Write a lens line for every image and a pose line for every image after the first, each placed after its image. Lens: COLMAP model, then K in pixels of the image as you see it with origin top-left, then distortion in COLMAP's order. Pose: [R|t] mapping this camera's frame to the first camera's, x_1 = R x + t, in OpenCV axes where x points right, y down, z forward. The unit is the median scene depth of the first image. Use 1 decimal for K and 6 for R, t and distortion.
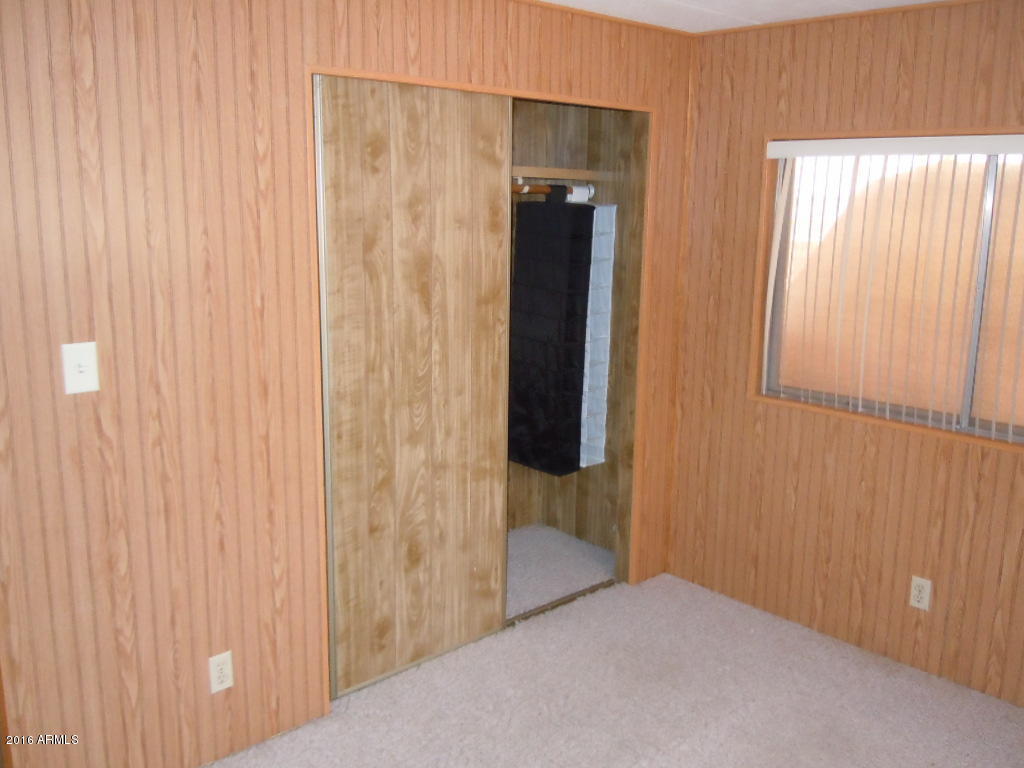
lens RADIAL K [[921.7, 0, 512.0], [0, 921.7, 384.0], [0, 0, 1]] dist [0.044073, -0.158127]
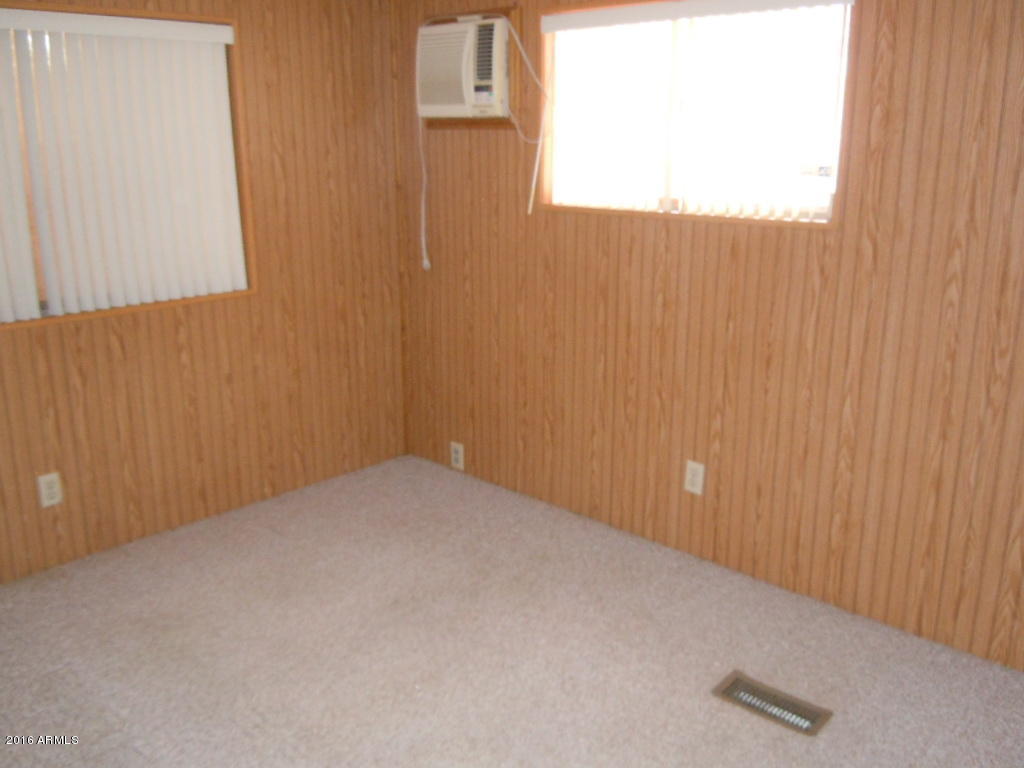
lens RADIAL K [[921.7, 0, 512.0], [0, 921.7, 384.0], [0, 0, 1]] dist [0.044073, -0.158127]
pose [[-0.999495, 0.021545, -0.023362, 0.043406], [-0.008777, -0.893658, -0.448662, 0.418929], [-0.030544, -0.448231, 0.893396, -0.107214]]
